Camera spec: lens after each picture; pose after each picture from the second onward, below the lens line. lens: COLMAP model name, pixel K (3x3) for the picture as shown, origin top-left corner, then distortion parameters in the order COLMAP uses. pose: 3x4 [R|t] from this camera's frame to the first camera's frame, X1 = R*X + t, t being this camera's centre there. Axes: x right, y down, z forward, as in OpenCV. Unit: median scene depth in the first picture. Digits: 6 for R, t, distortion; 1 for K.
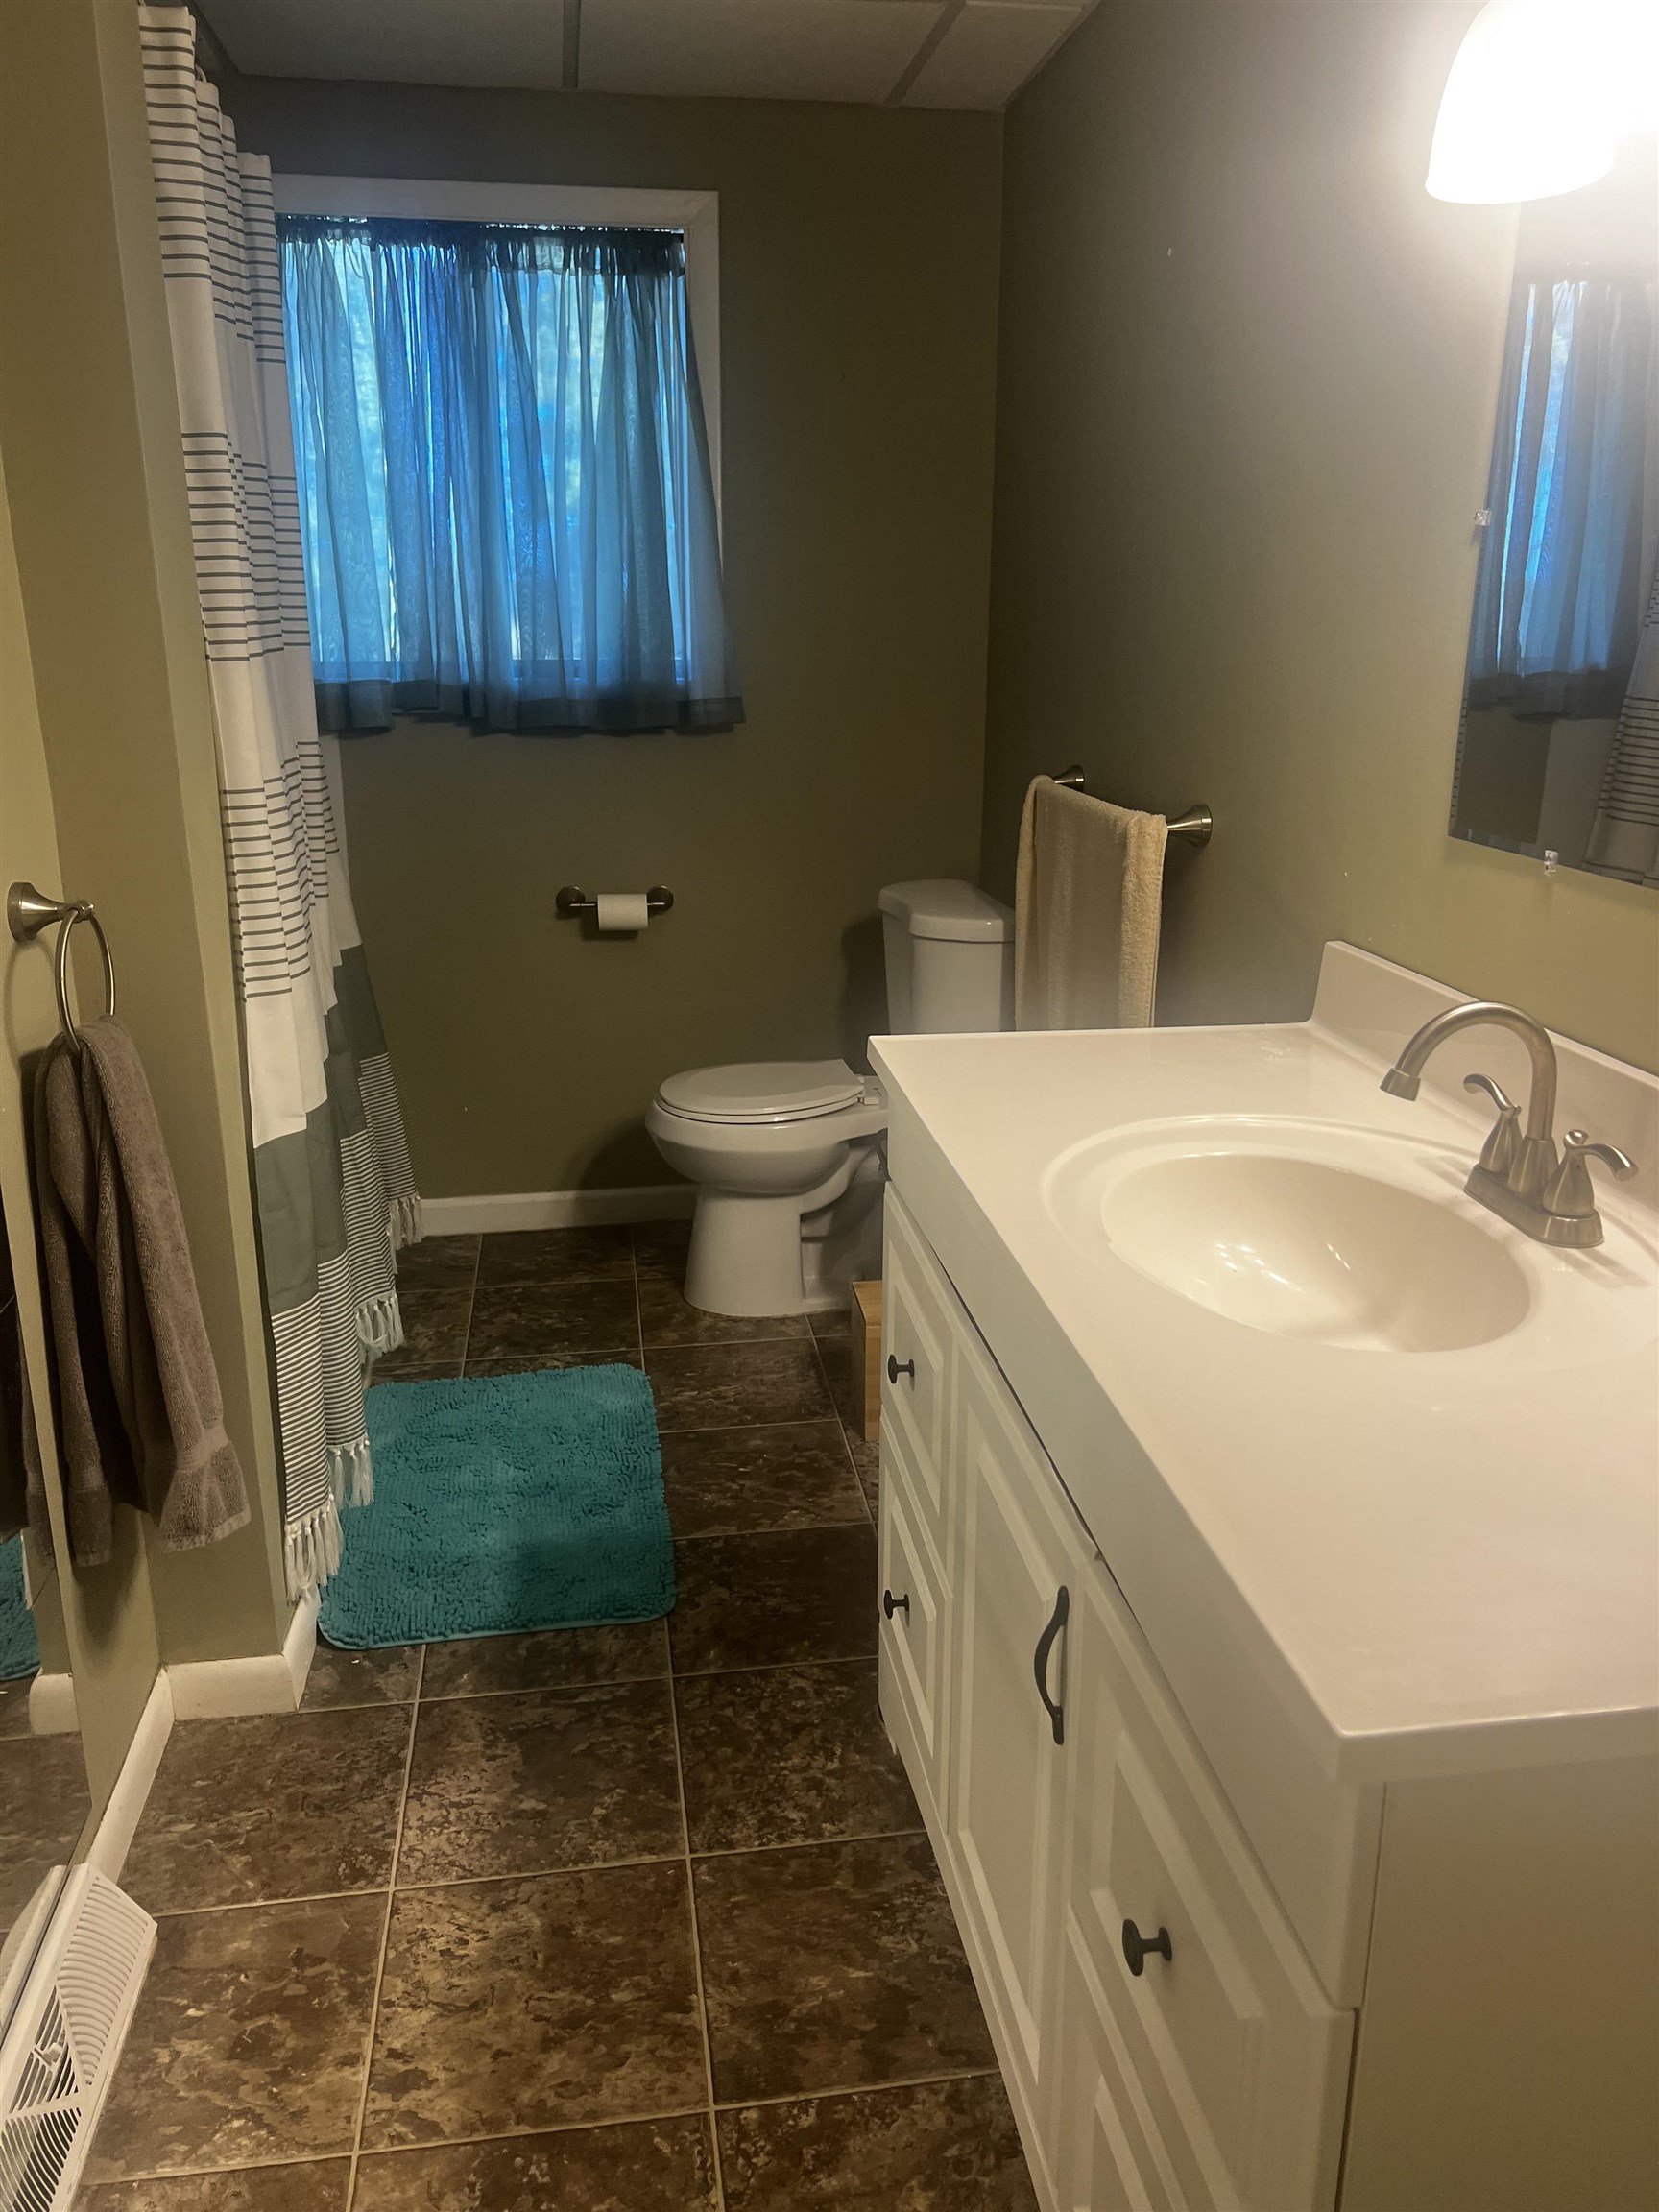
lens RADIAL K [[1666.8, 0, 820.5], [0, 1666.8, 1105.1], [0, 0, 1]] dist [0.039557, -0.057425]
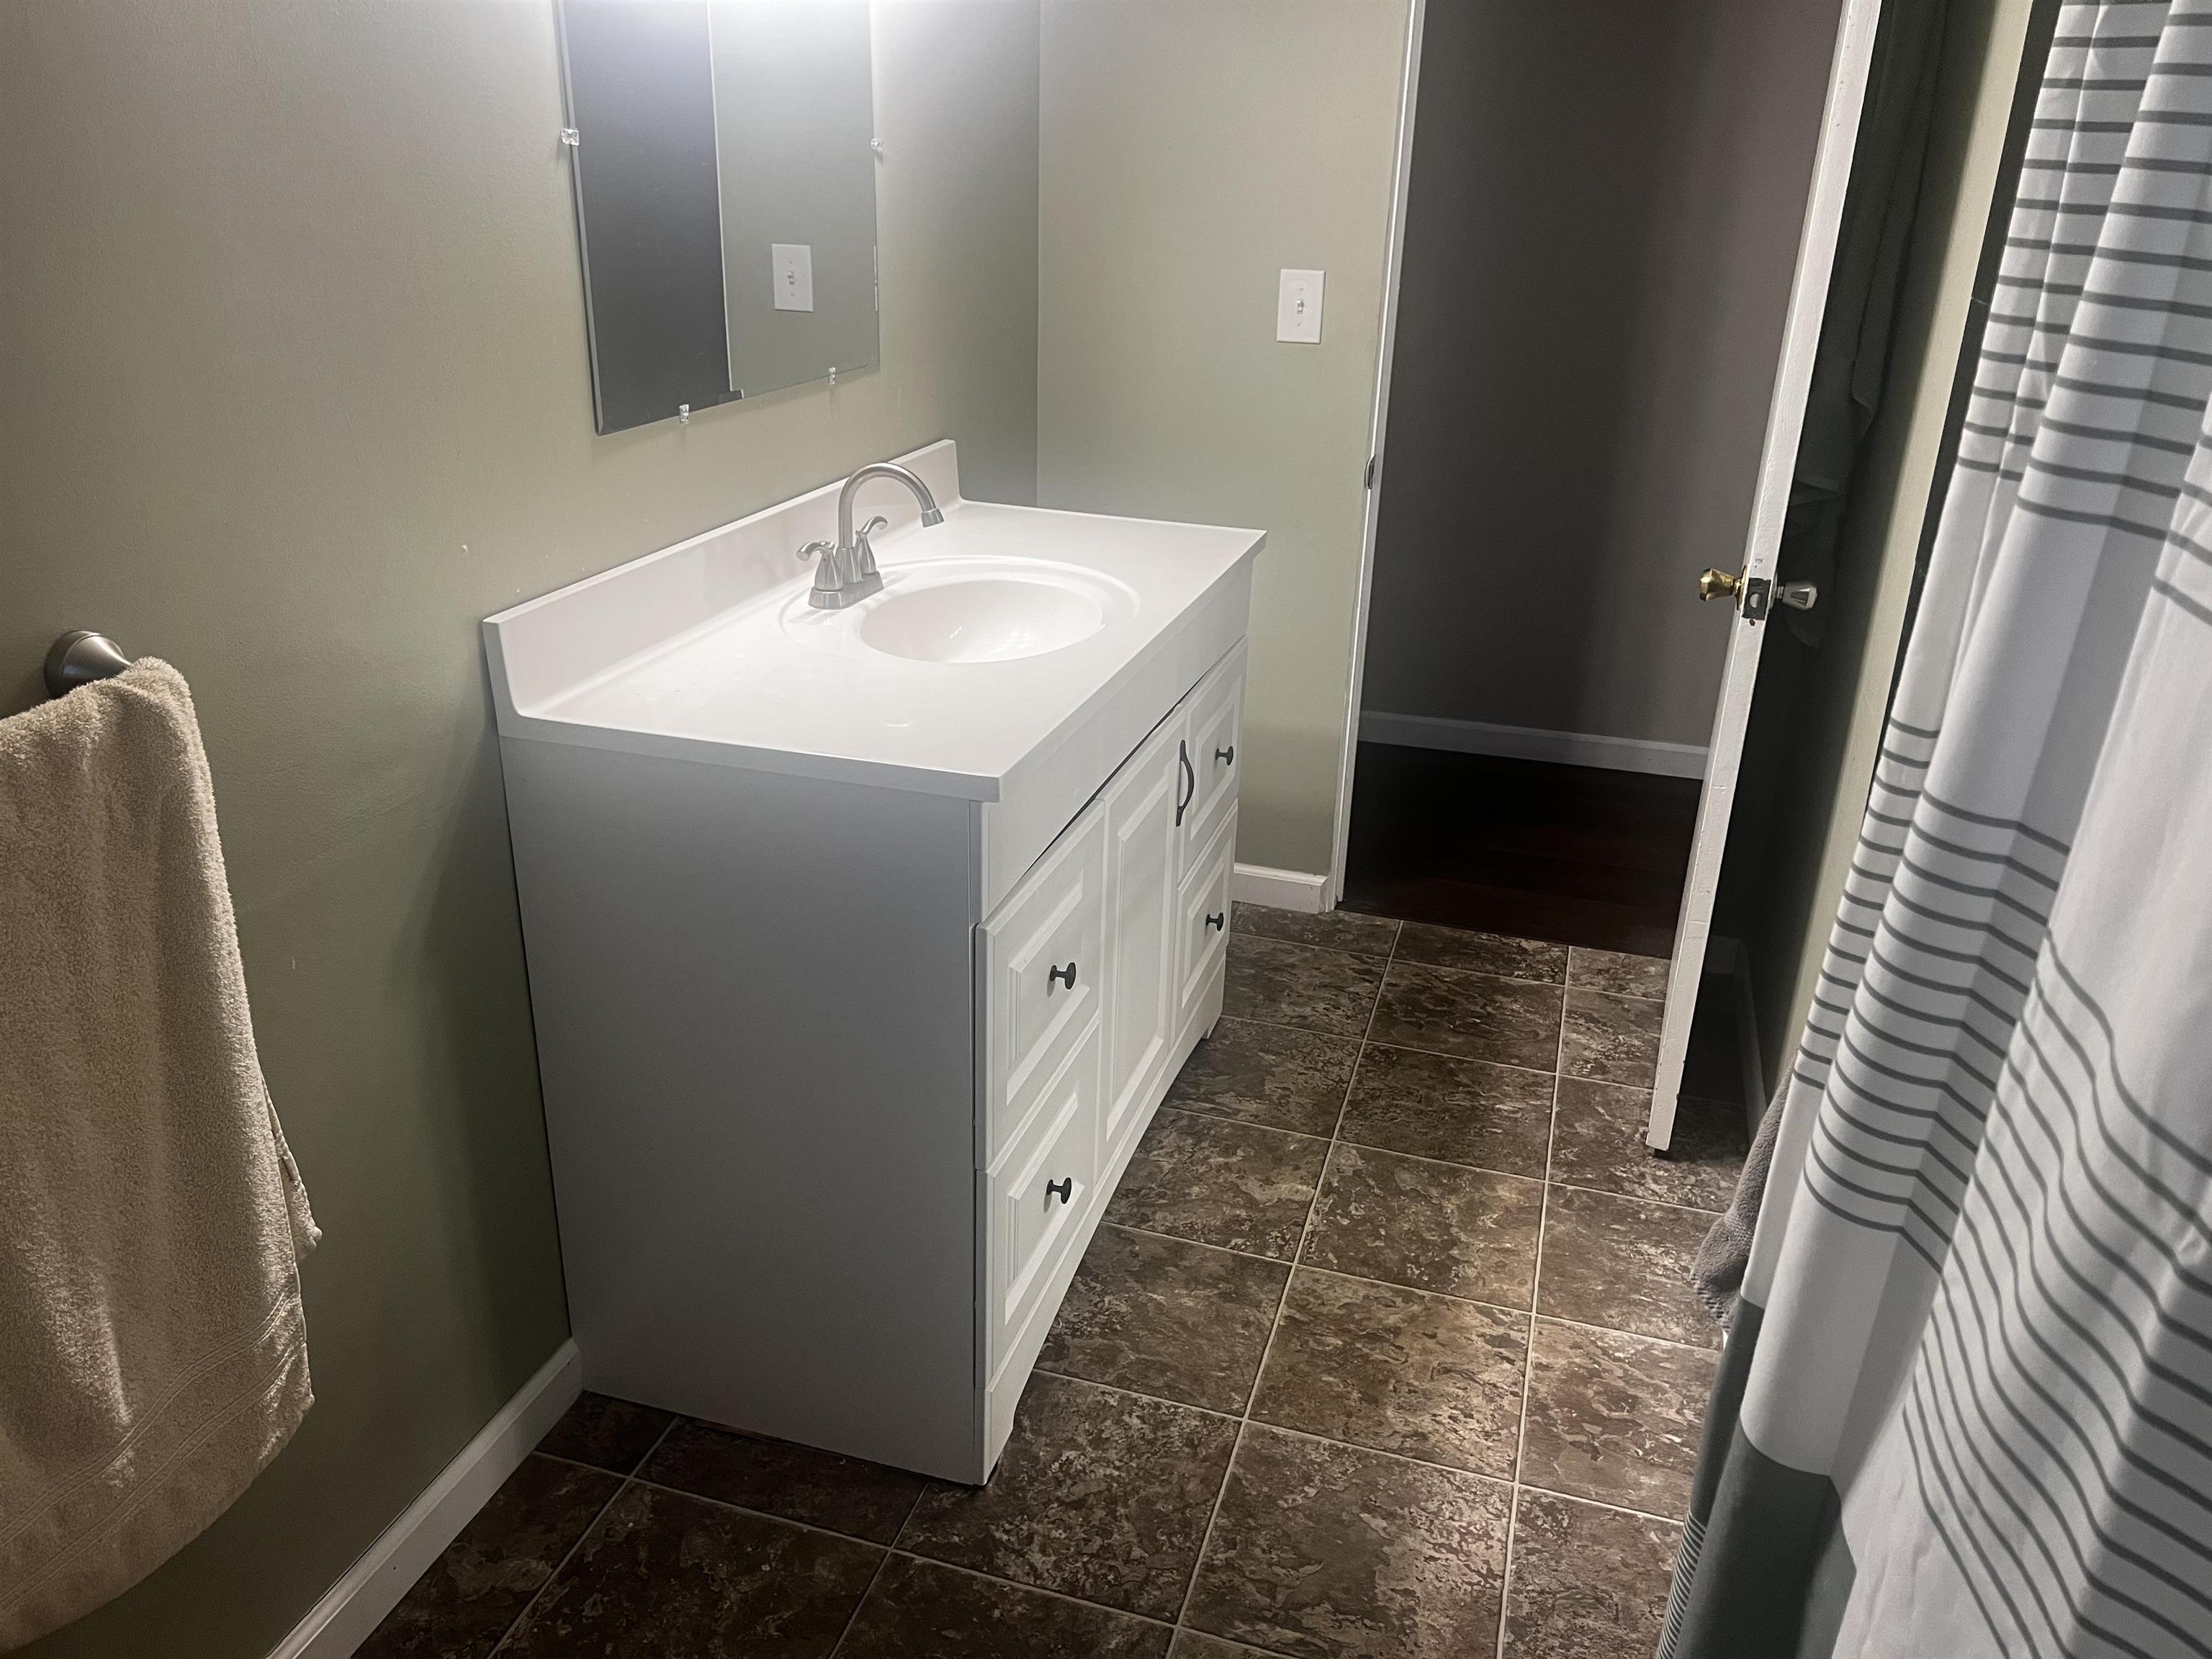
lens RADIAL K [[1666.8, 0, 1102.4], [0, 1666.8, 826.8], [0, 0, 1]] dist [0.039557, -0.057425]
pose [[-0.904457, -0.188325, 0.382741, -0.141288], [0.091753, 0.790371, 0.605719, -0.217713], [-0.416579, 0.582965, -0.697577, 0.655434]]
